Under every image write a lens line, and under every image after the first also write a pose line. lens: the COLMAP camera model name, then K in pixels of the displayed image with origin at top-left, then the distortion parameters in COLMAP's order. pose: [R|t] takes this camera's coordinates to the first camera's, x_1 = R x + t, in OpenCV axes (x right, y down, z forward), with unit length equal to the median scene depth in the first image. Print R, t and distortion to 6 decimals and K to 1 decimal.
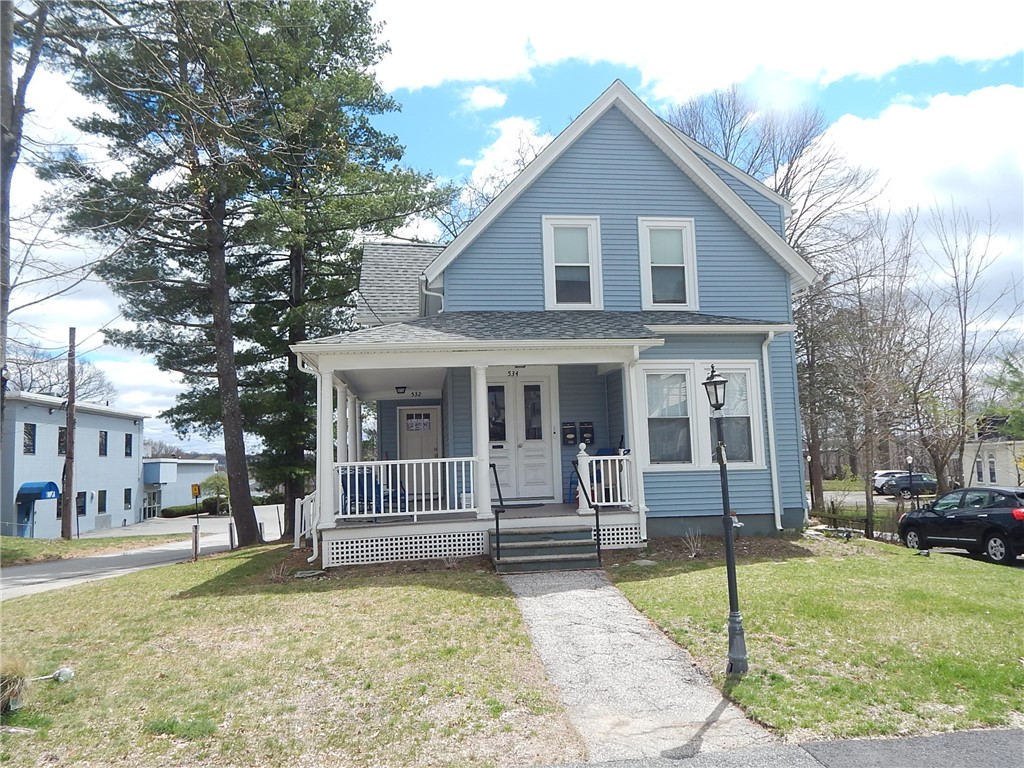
lens RADIAL K [[755.8, 0, 512.0], [0, 755.8, 384.0], [0, 0, 1]] dist [-0.034705, -0.000360]
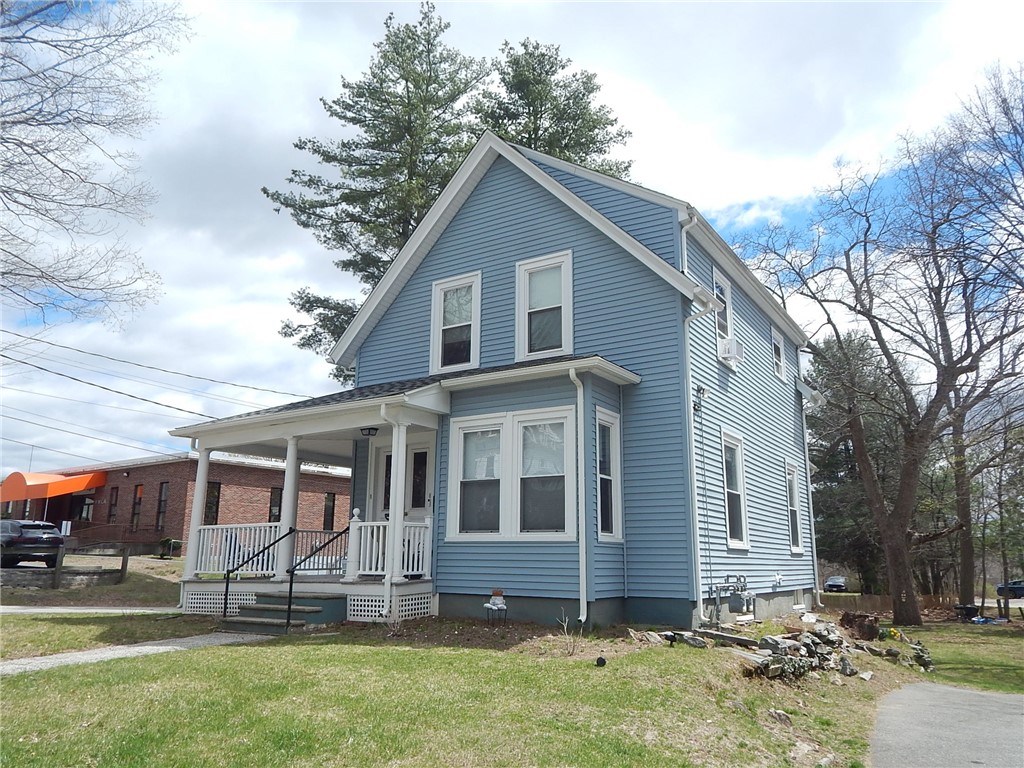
lens RADIAL K [[755.8, 0, 512.0], [0, 755.8, 384.0], [0, 0, 1]] dist [-0.034705, -0.000360]
pose [[0.768003, -0.112548, -0.630479, 0.745488], [0.055623, 0.992440, -0.109407, 0.027782], [0.638026, 0.048956, 0.768457, 0.299056]]
